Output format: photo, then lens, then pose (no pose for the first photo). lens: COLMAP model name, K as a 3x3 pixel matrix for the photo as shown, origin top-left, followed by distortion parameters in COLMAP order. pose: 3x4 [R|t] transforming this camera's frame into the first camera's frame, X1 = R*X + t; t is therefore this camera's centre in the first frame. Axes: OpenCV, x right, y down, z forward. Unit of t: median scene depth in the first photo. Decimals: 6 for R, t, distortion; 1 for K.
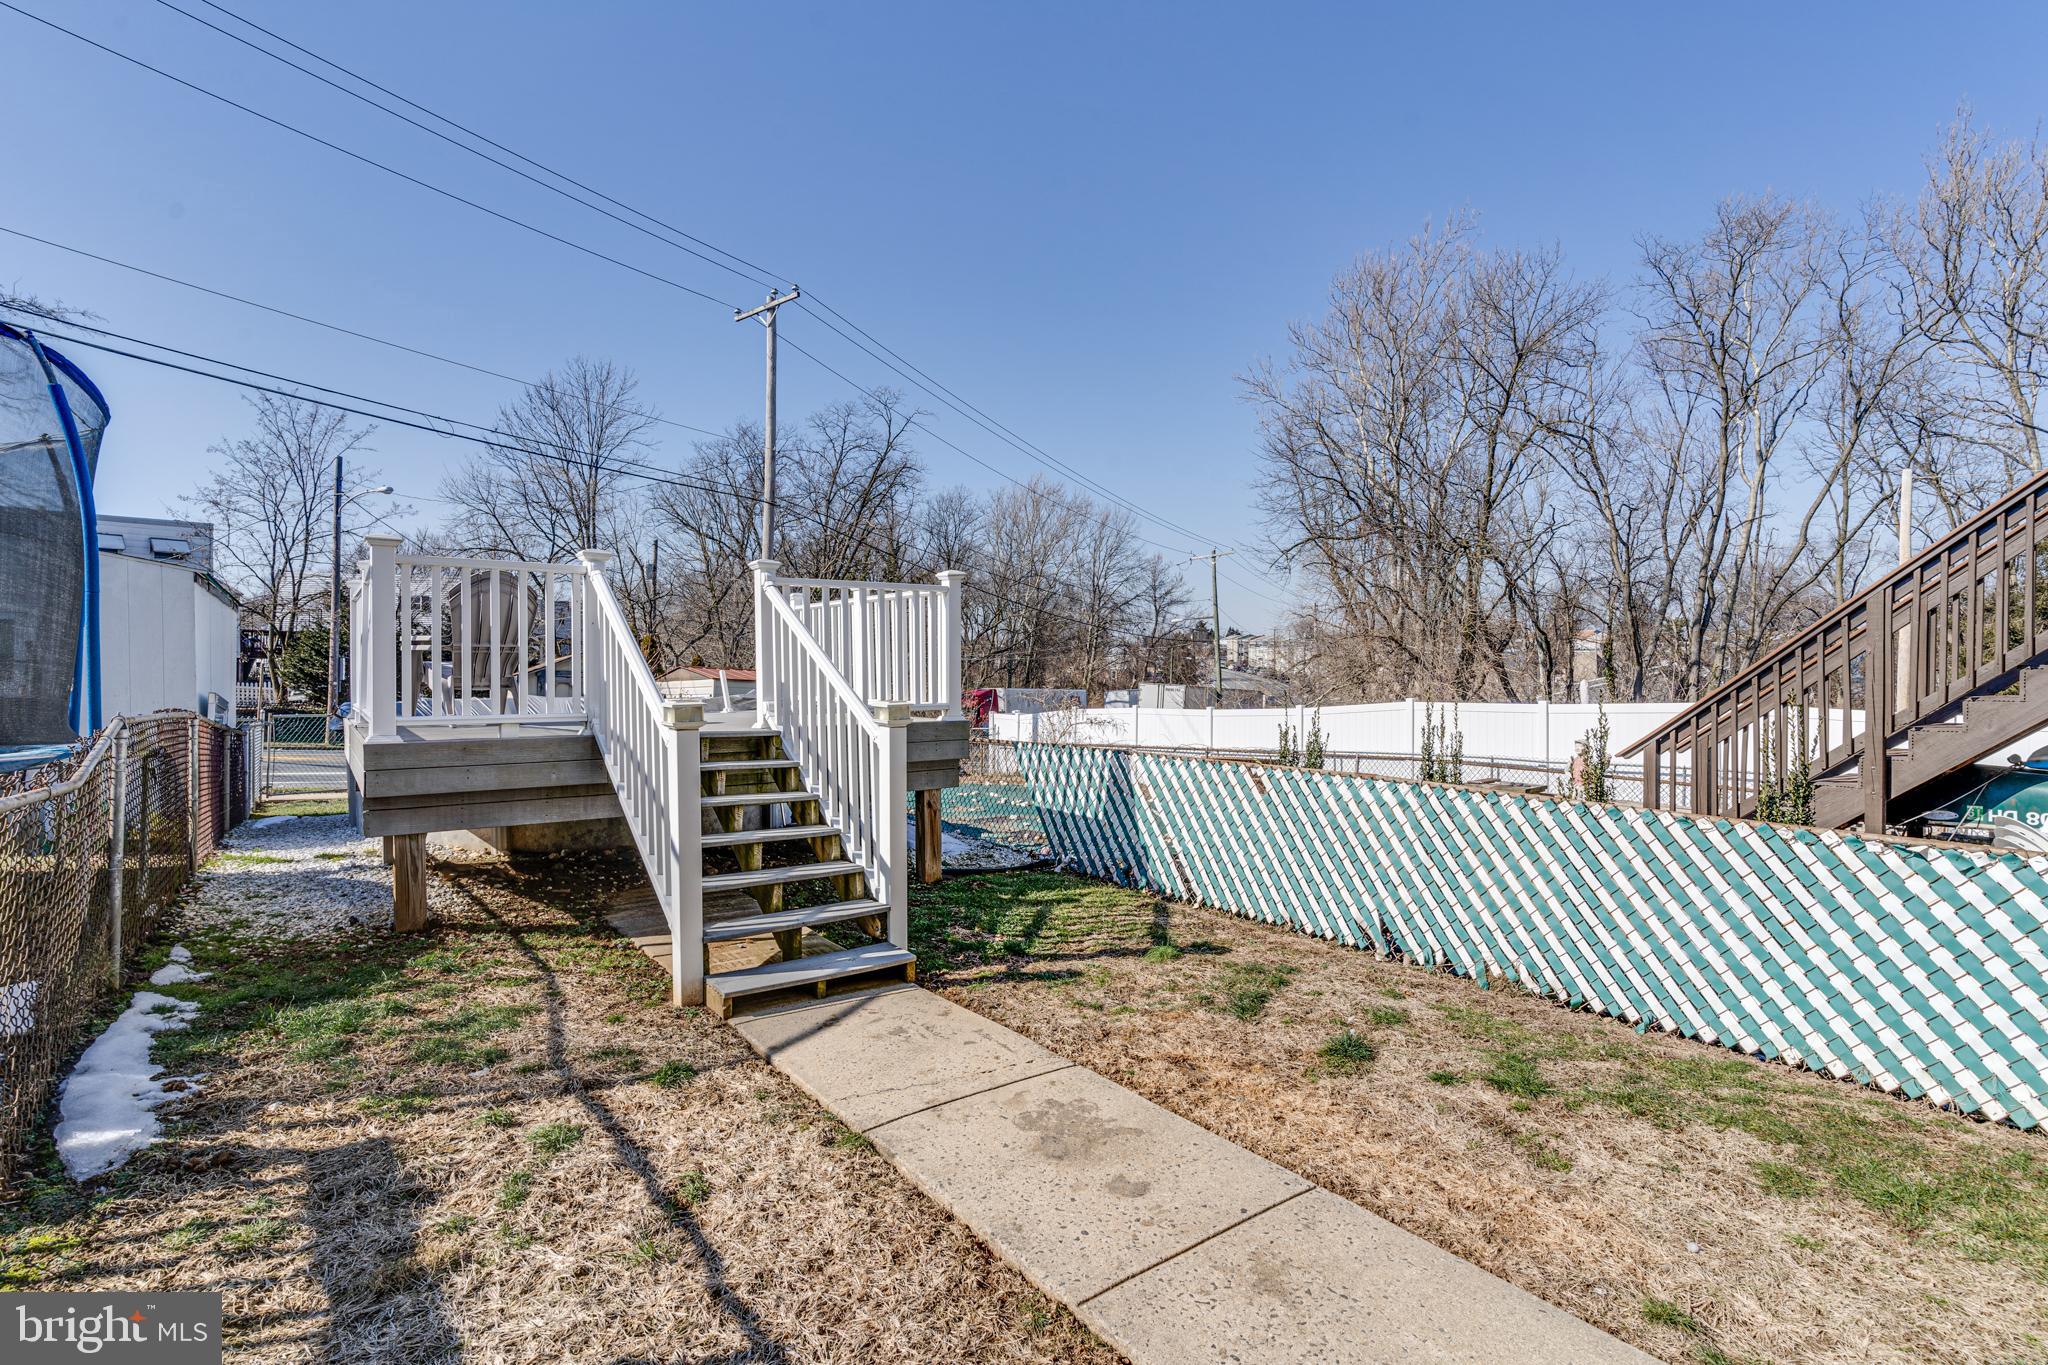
lens RADIAL K [[994.2, 0, 1006.7], [0, 994.2, 684.3], [0, 0, 1]] dist [0.001848, -0.000299]
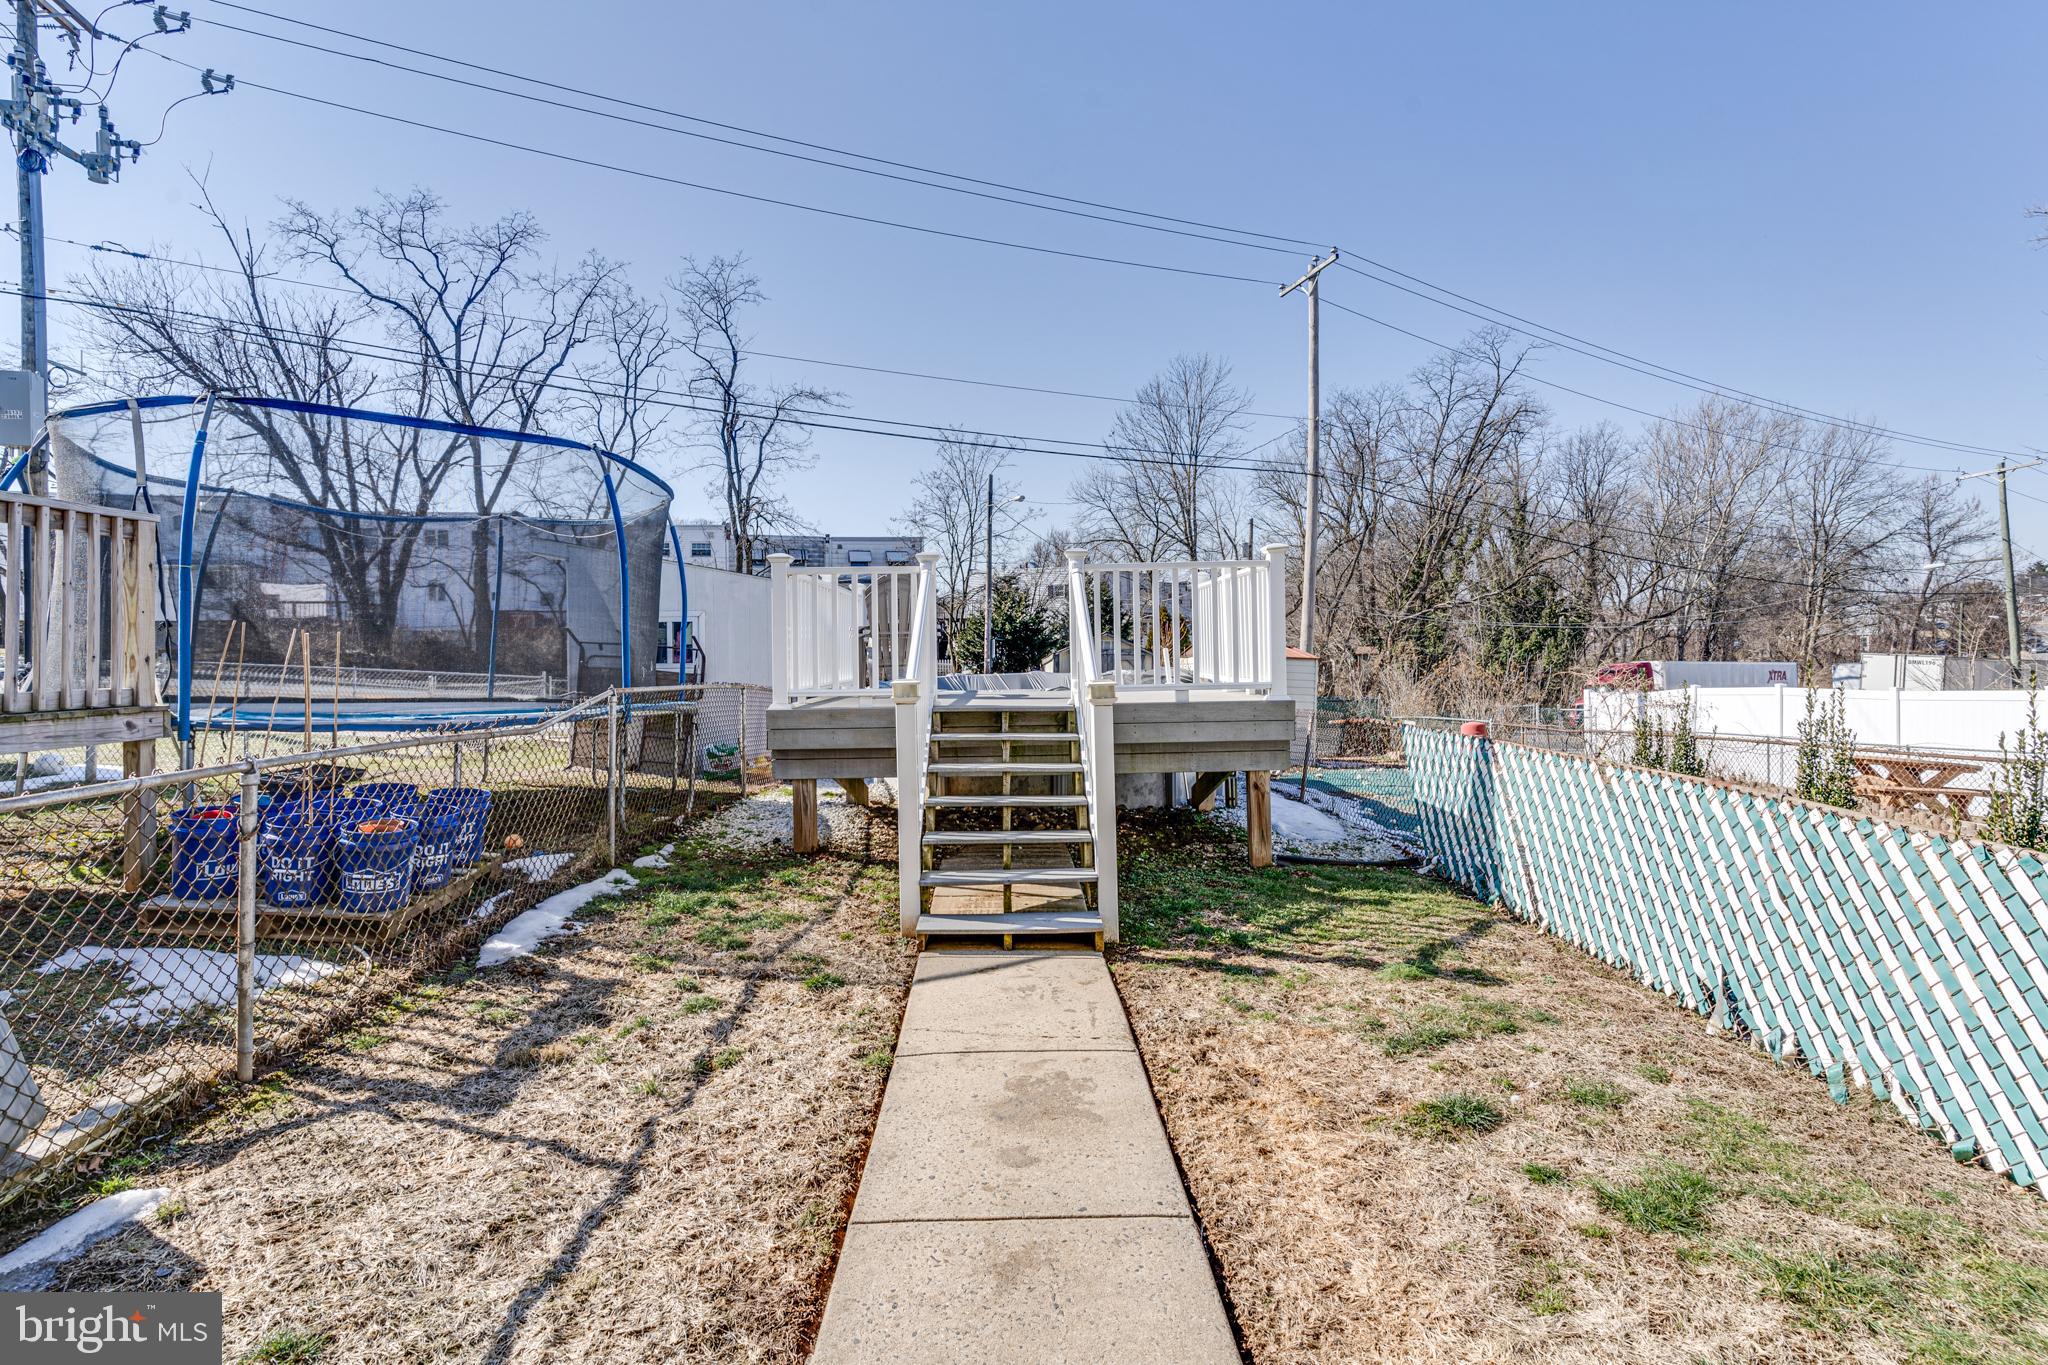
lens RADIAL K [[994.2, 0, 980.7], [0, 994.2, 651.5], [0, 0, 1]] dist [0.001848, -0.000299]
pose [[0.805355, -0.011445, -0.592682, 0.278597], [0.007339, 0.999929, -0.009337, -0.003477], [0.592747, 0.003170, 0.805382, 0.057661]]
